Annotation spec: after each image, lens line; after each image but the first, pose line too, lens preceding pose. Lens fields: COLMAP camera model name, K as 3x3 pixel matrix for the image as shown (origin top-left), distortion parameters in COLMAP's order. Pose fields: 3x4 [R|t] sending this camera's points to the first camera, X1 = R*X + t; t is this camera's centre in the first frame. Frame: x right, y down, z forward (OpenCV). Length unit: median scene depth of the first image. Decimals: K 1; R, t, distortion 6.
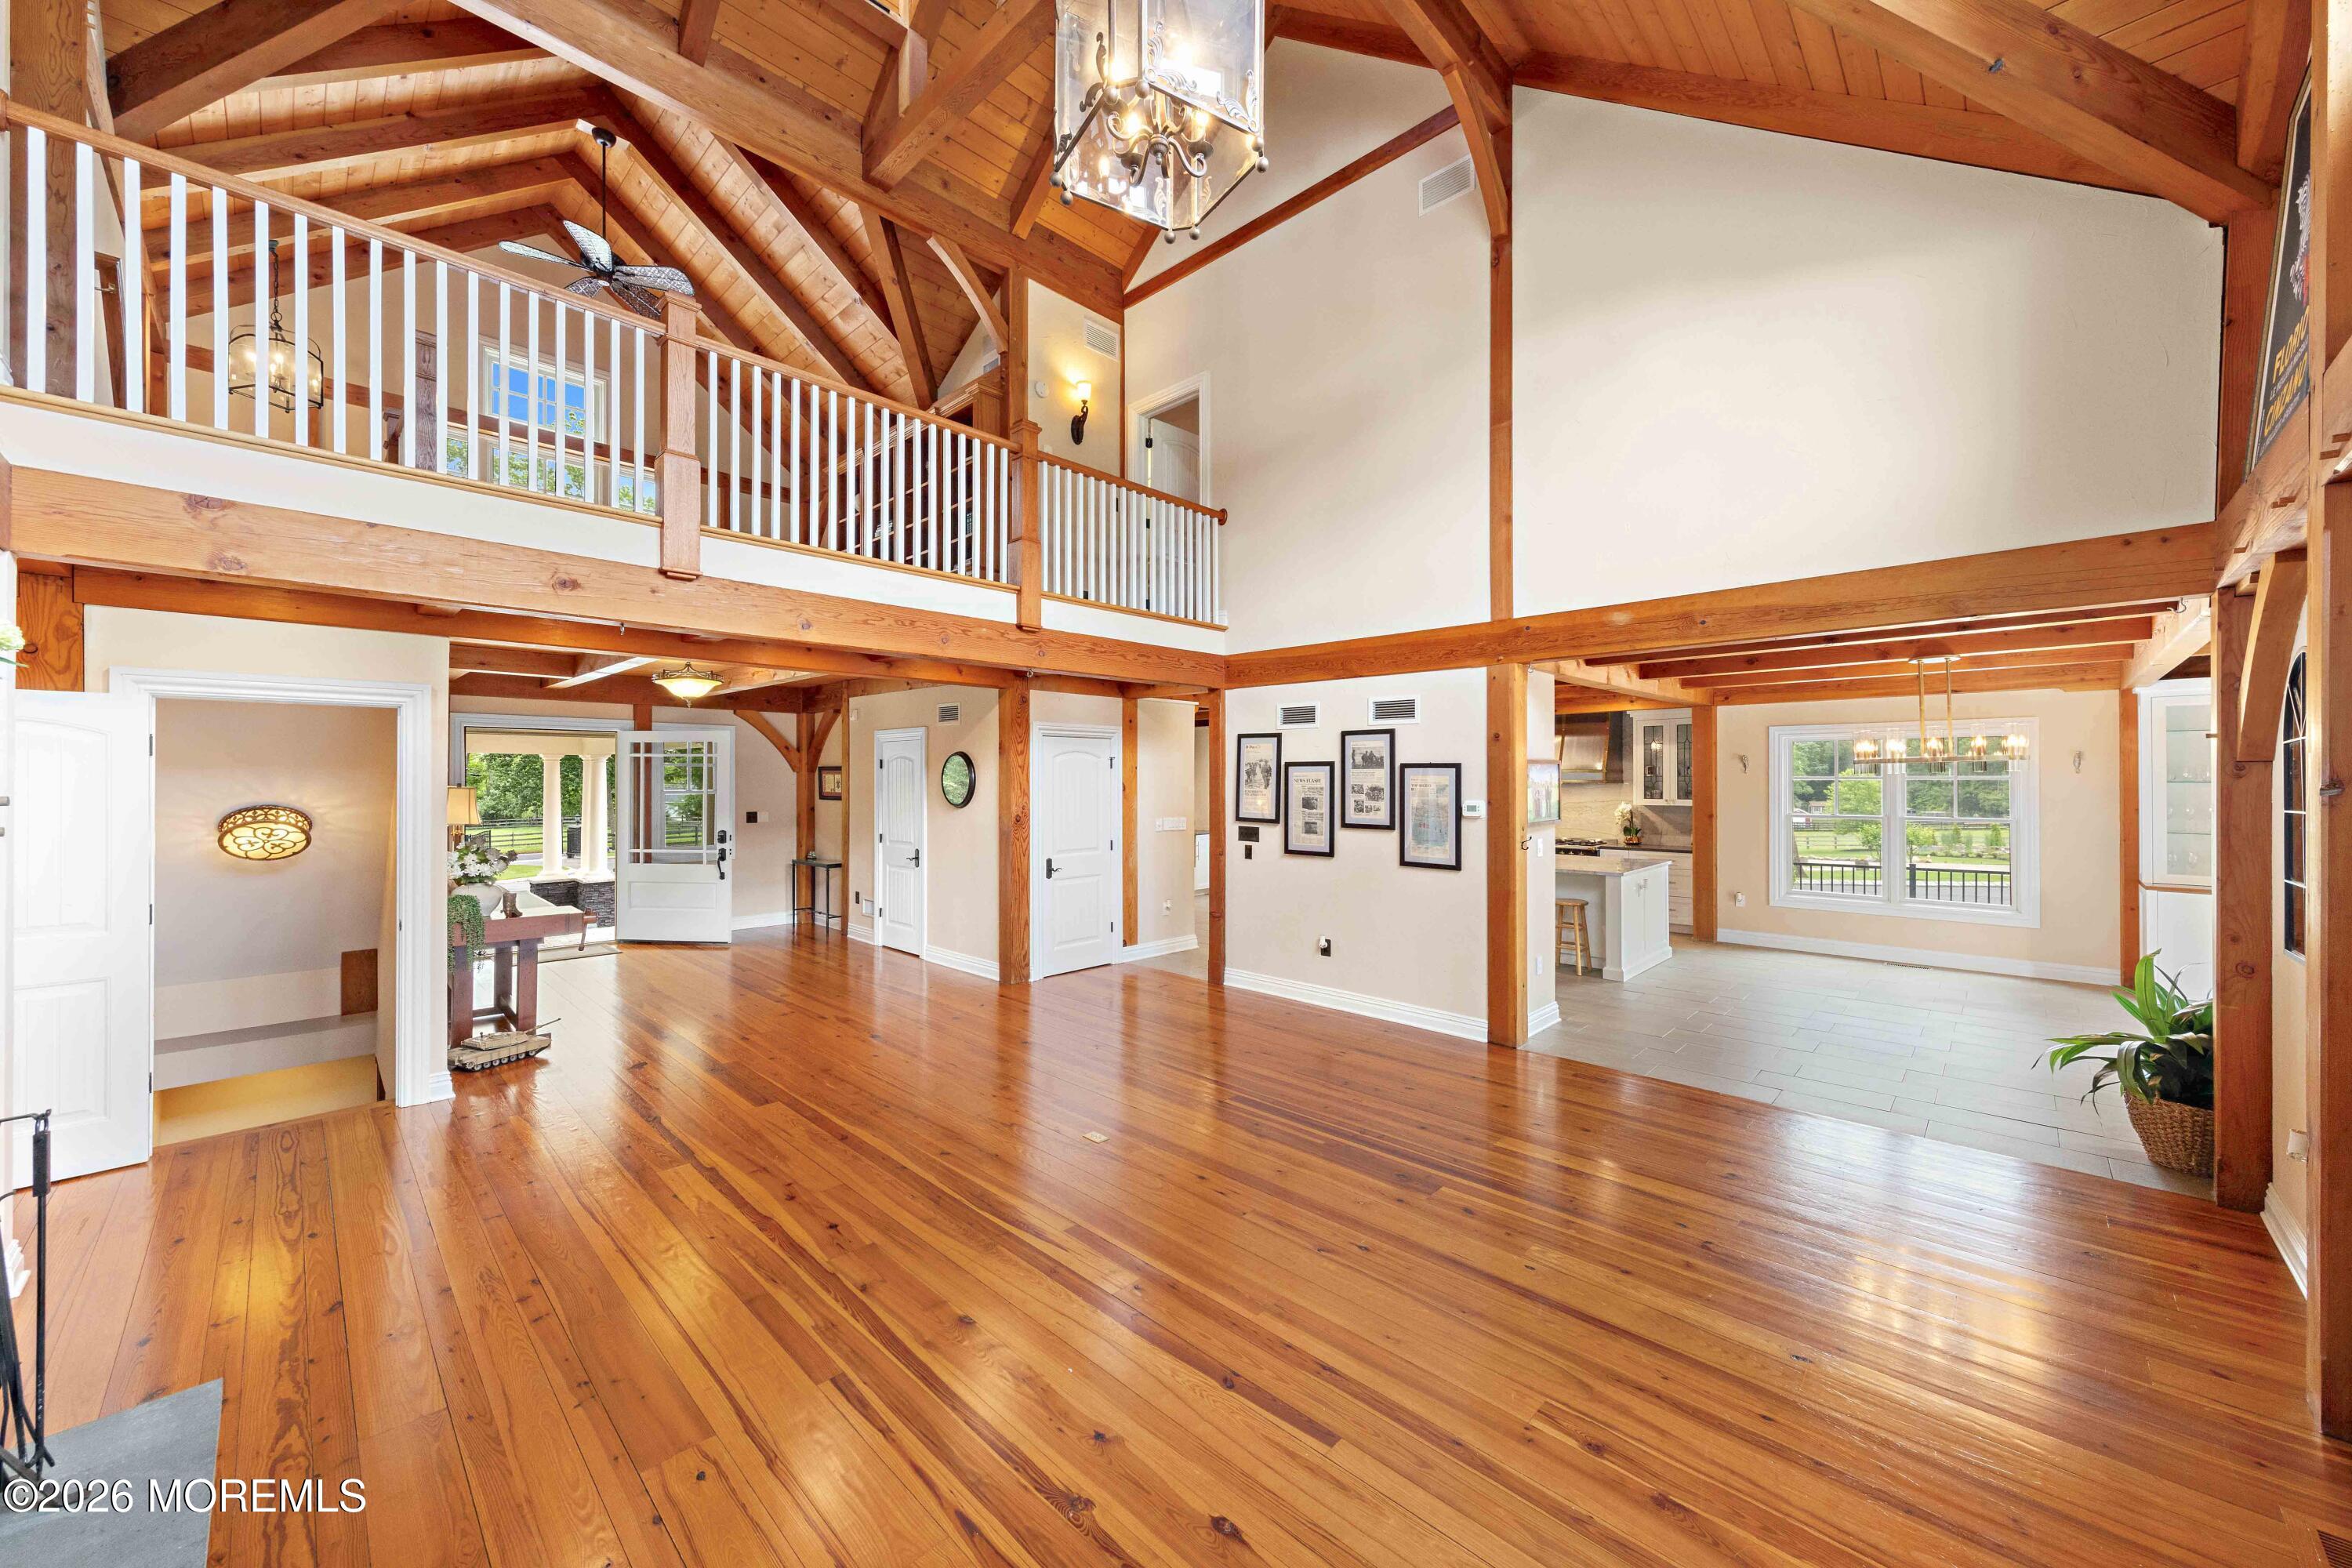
lens RADIAL K [[854.7, 0, 1182.1], [0, 854.7, 773.8], [0, 0, 1]] dist [0.001023, -0.000097]
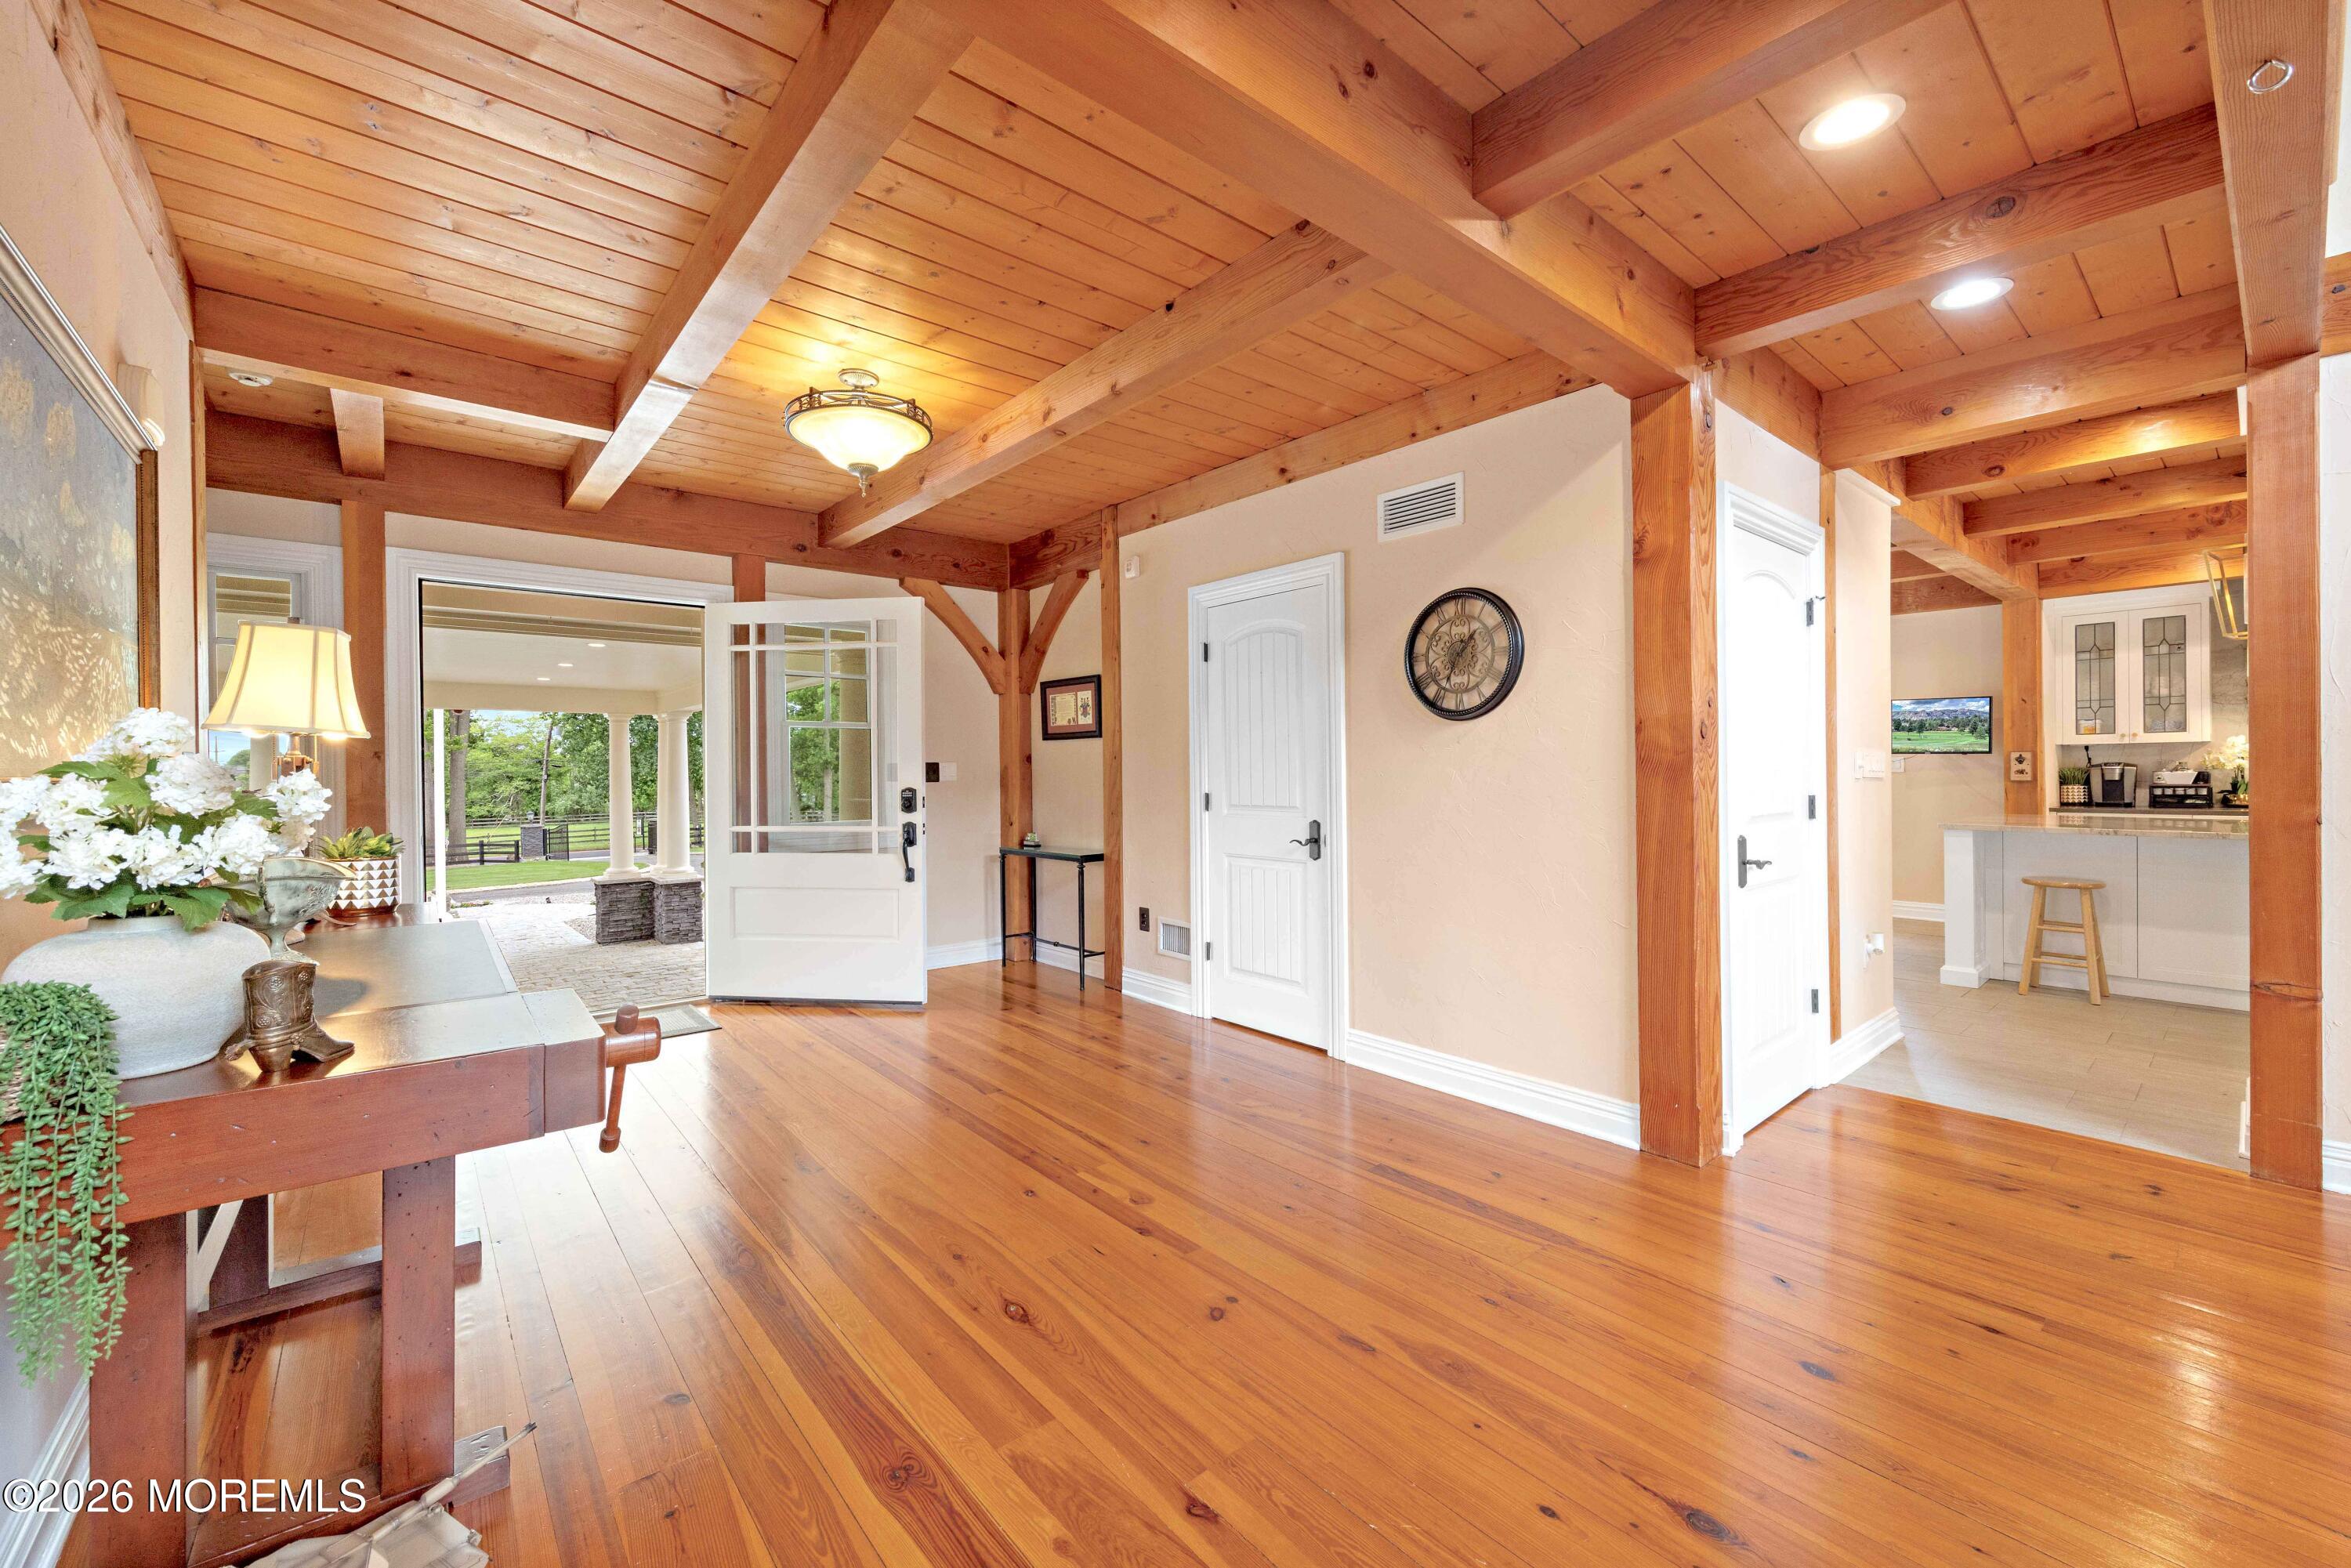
lens RADIAL K [[929.3, 0, 1175.5], [0, 929.3, 784.0], [0, 0, 1]] dist [-0.002182, 0.000059]
pose [[0.993913, -0.006933, -0.109951, -0.382832], [0.009297, 0.999736, 0.021002, 0.065255], [0.109776, -0.021896, 0.993715, 0.569183]]
